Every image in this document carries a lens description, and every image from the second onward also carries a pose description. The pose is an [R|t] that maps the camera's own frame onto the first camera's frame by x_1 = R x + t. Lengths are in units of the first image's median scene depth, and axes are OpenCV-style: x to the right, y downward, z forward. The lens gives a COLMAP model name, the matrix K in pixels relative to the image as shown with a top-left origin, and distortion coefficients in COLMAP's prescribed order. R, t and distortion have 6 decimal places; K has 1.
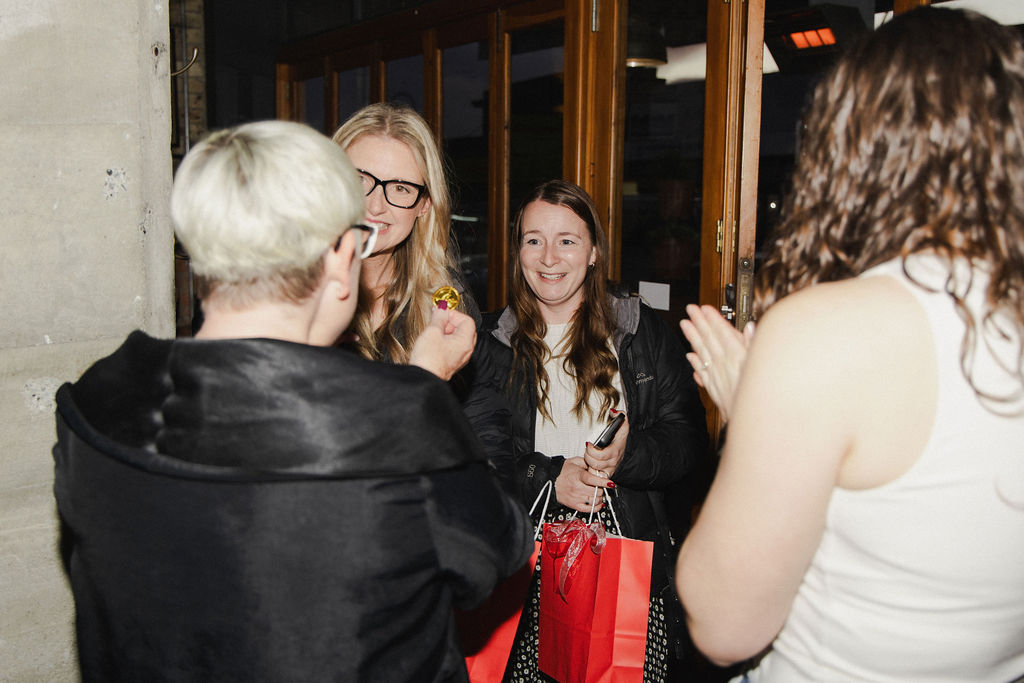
lens RADIAL K [[1171.4, 0, 511.9], [0, 1171.4, 341.5], [0, 0, 1]] dist [-0.002809, 0.000000]
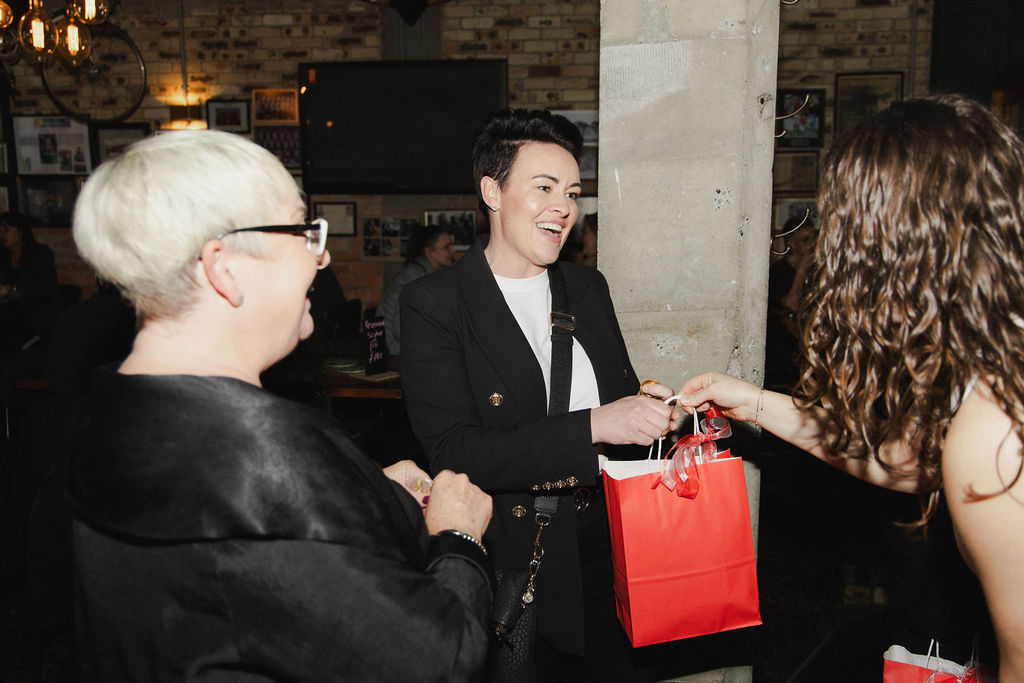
lens RADIAL K [[916.9, 0, 511.8], [0, 916.9, 342.3], [0, 0, 1]] dist [0.007224, 0.009236]
pose [[0.758051, 0.082096, -0.647007, 0.195286], [-0.068767, 0.996577, 0.045882, 0.002396], [0.648559, 0.009712, 0.761102, 0.004850]]
